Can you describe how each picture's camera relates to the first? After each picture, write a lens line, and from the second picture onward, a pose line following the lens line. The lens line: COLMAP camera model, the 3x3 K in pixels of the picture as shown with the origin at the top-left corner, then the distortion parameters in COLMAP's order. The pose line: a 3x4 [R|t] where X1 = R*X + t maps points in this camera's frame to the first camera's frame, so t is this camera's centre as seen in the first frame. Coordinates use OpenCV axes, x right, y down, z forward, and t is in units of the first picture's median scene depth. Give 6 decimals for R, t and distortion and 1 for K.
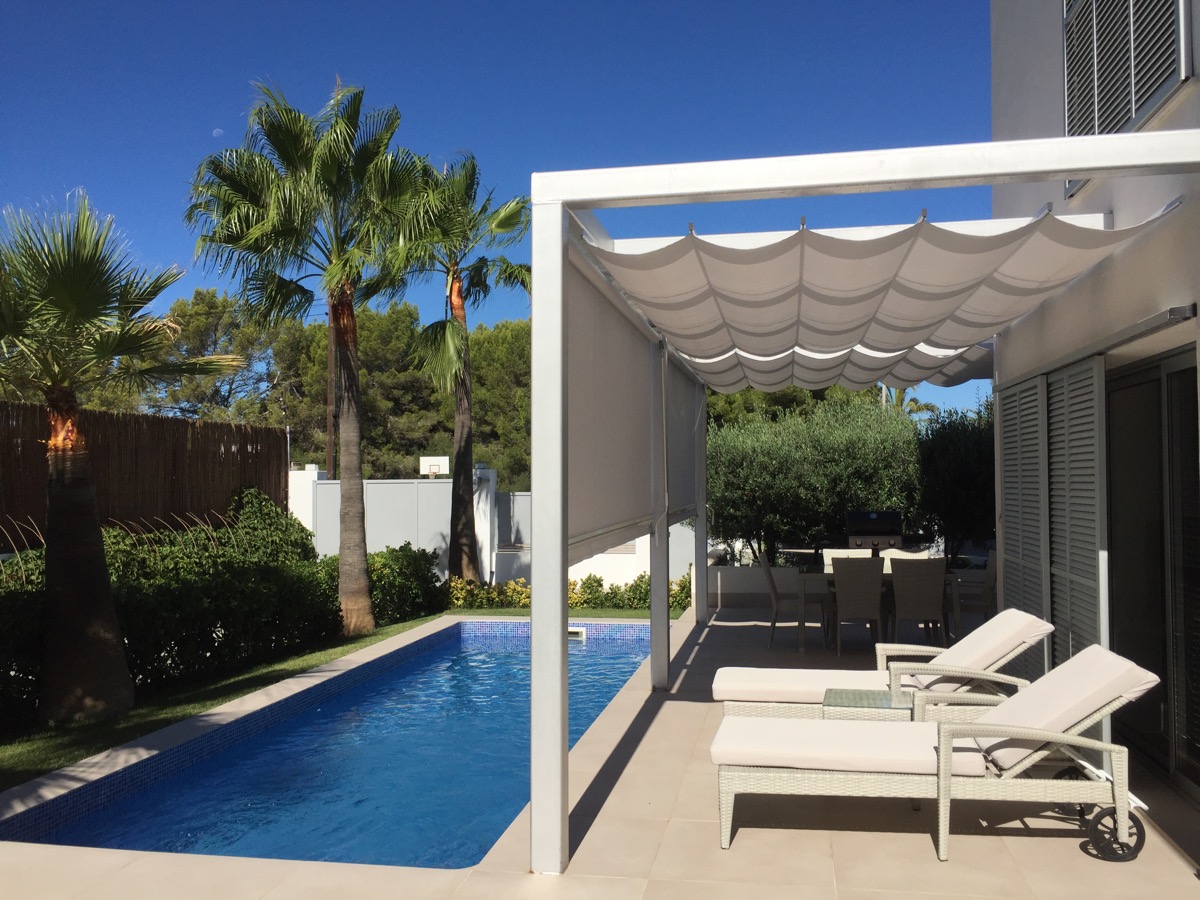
lens RADIAL K [[1023.0, 0, 600.1], [0, 1023.0, 444.5], [0, 0, 1]] dist [0.064297, -0.097010]
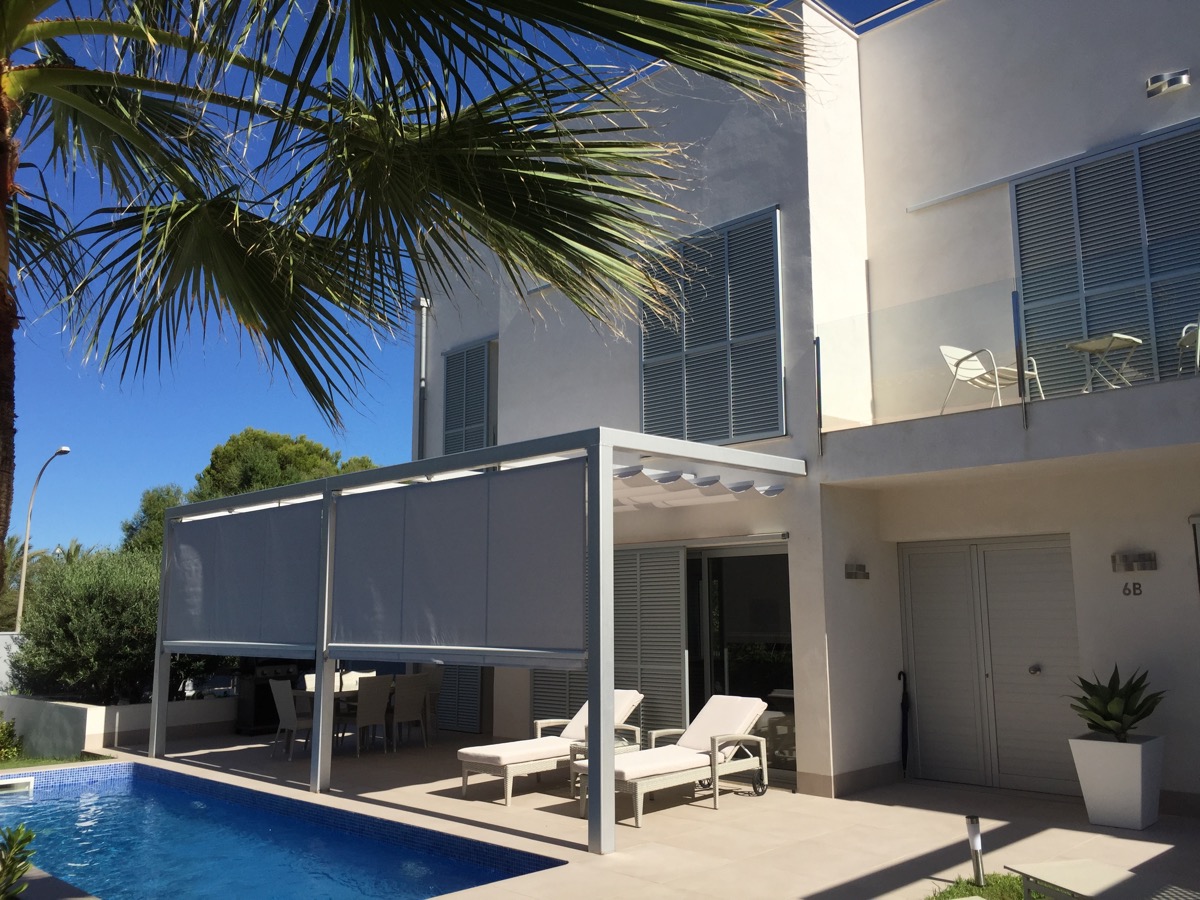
lens RADIAL K [[1023.0, 0, 607.0], [0, 1023.0, 452.6], [0, 0, 1]] dist [0.064297, -0.097010]
pose [[0.559300, 0.138655, 0.817287, -1.312505], [-0.025745, 0.988342, -0.150056, 0.035768], [-0.828565, 0.062885, 0.556349, 0.054563]]
